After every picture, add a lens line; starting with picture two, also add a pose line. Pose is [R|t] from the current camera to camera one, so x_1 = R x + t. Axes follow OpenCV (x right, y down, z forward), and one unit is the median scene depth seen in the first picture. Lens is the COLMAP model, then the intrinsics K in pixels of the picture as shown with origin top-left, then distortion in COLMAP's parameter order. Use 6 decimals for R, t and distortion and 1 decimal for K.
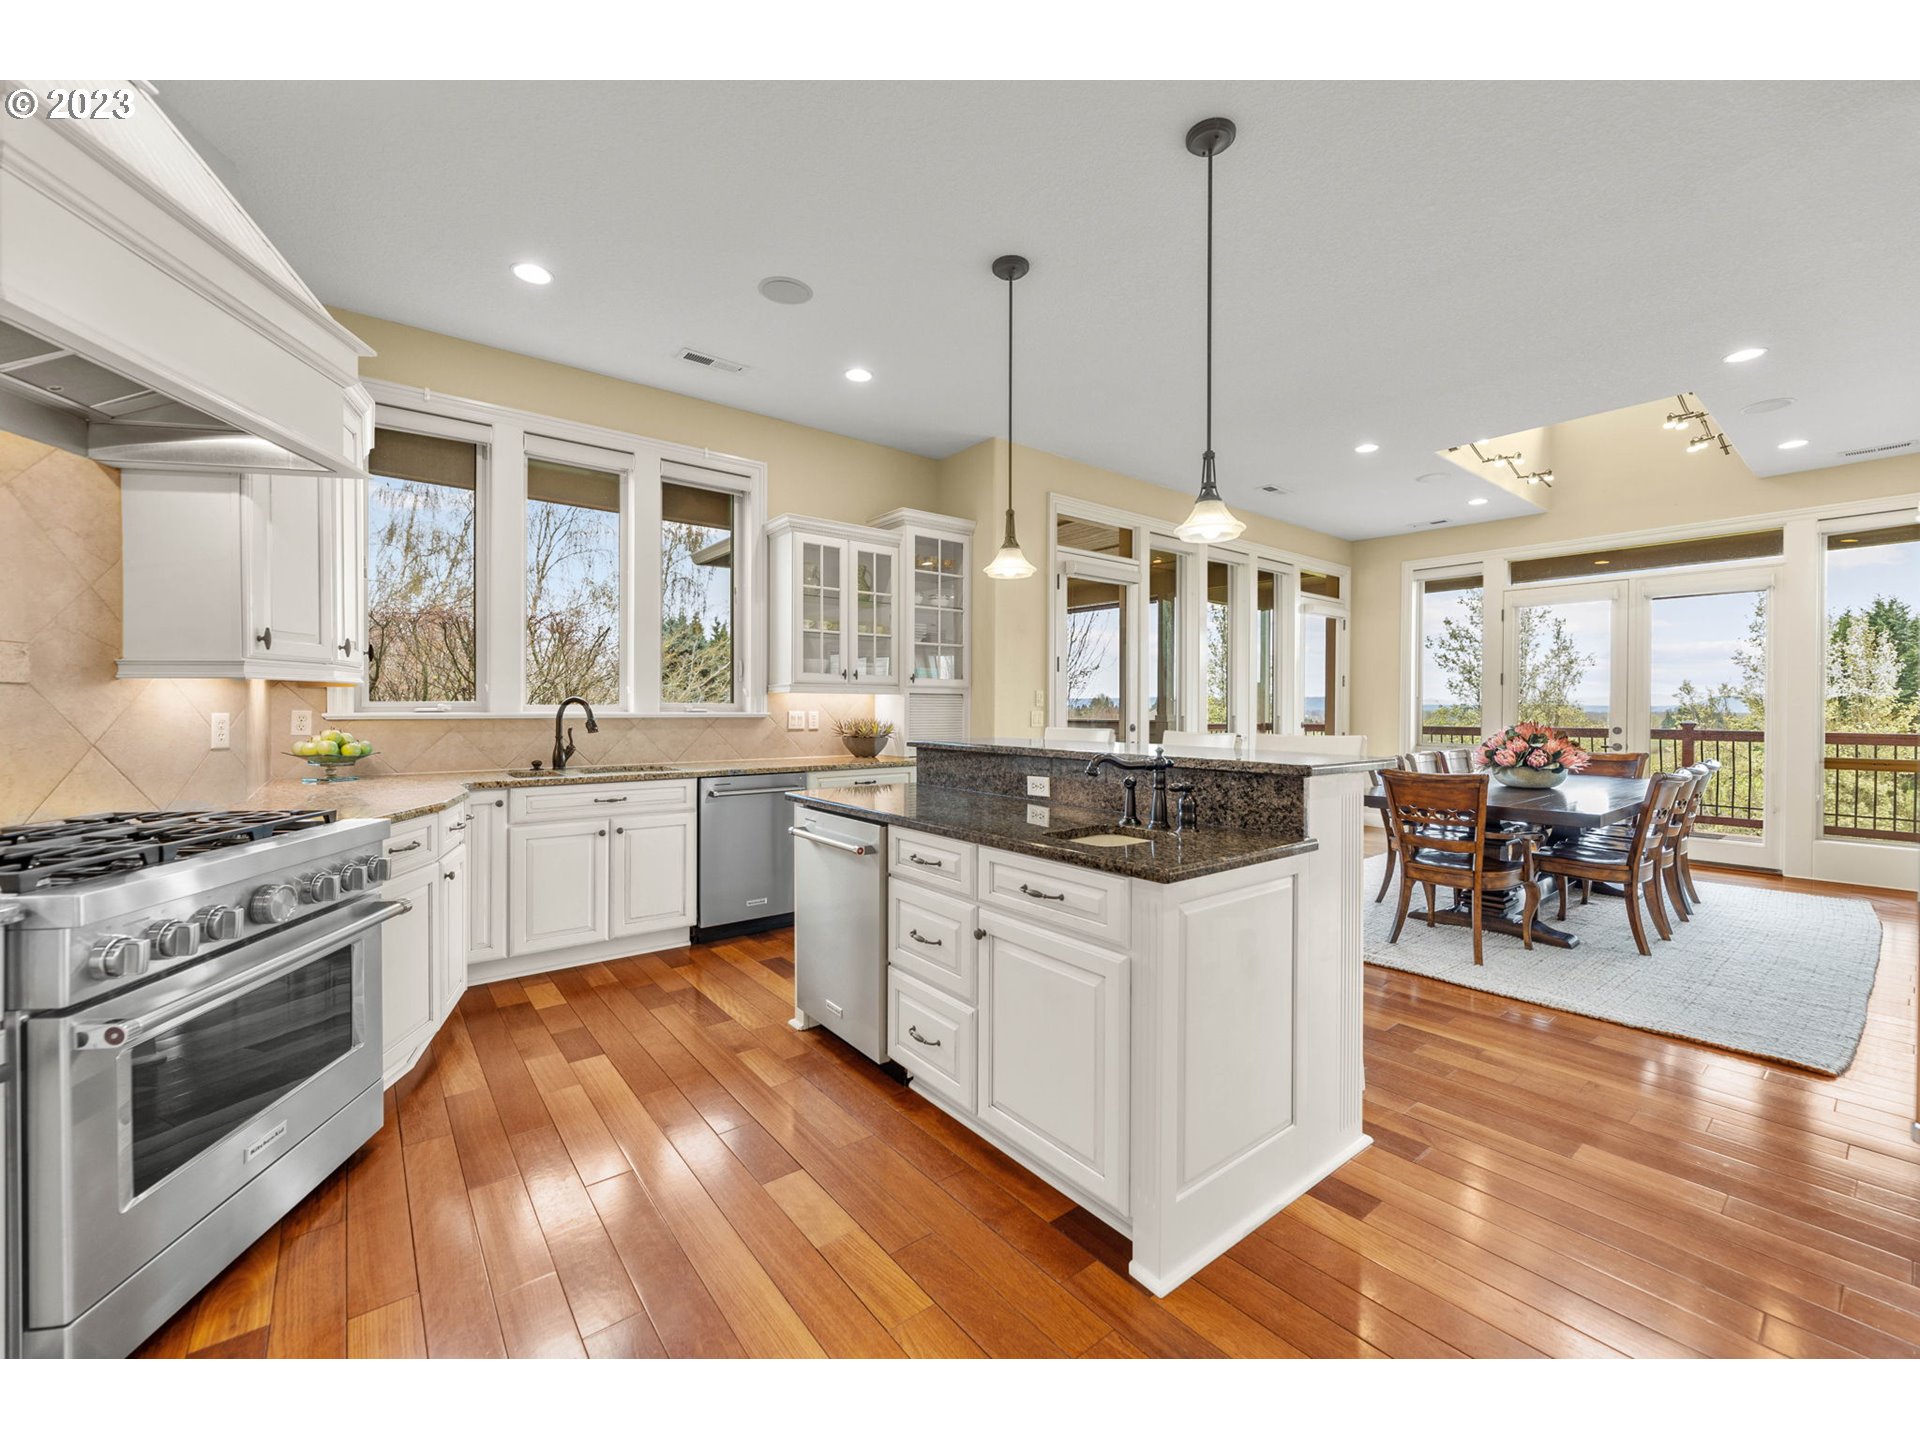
lens RADIAL K [[776.7, 0, 959.5], [0, 776.7, 711.8], [0, 0, 1]] dist [-0.000730, -0.000020]
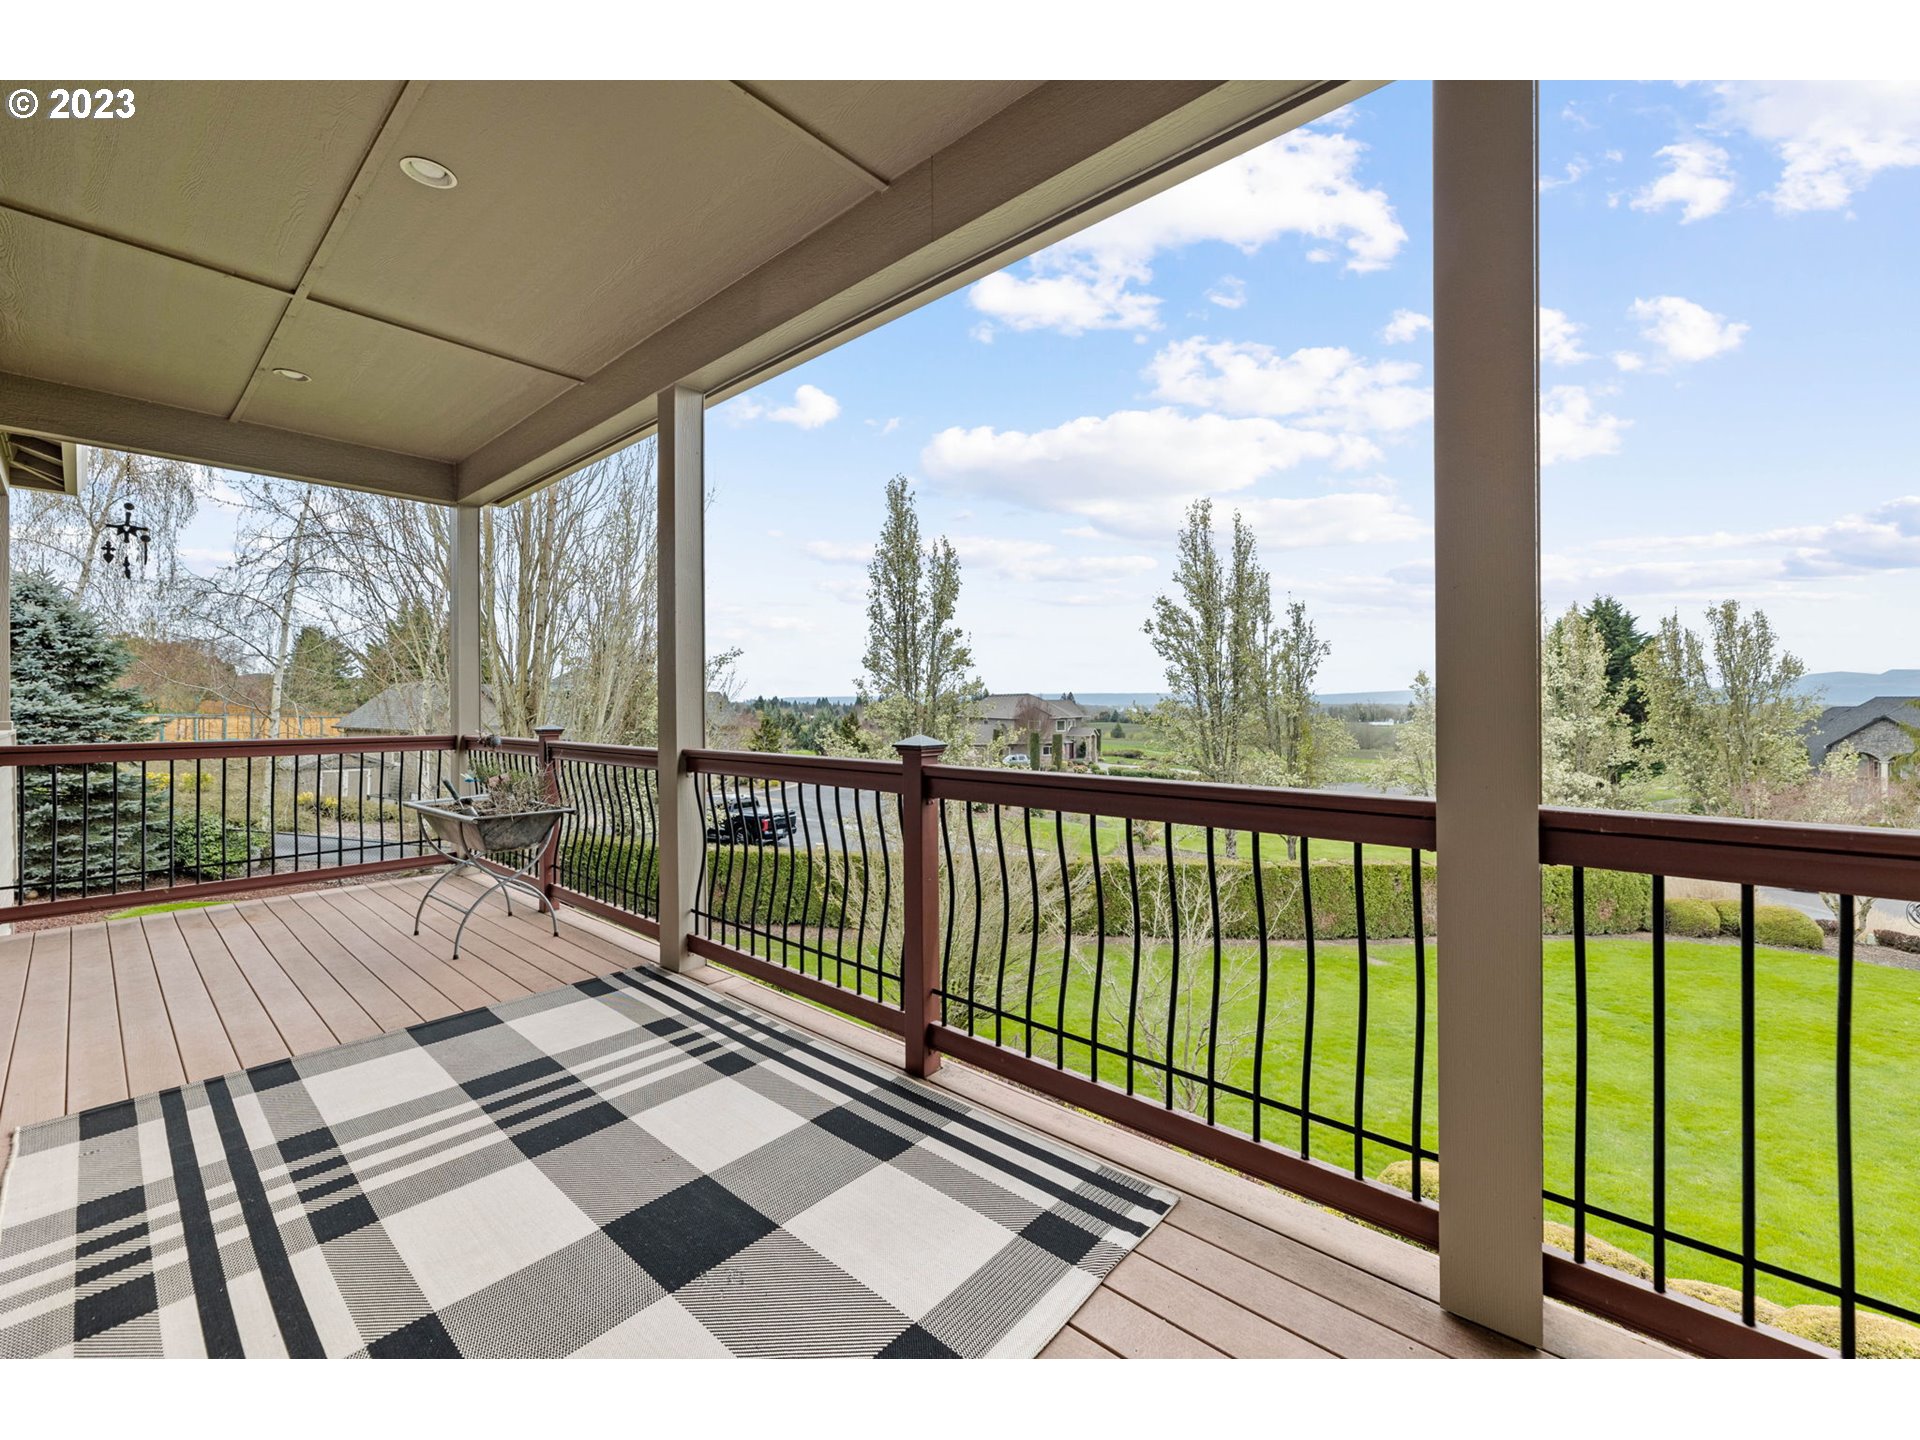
lens RADIAL K [[776.7, 0, 959.5], [0, 776.7, 711.8], [0, 0, 1]] dist [-0.000730, -0.000020]
pose [[0.984599, -0.009994, 0.174541, 1.419598], [0.009398, 0.999947, 0.004239, 0.003132], [-0.174574, -0.002534, 0.984641, 1.071386]]
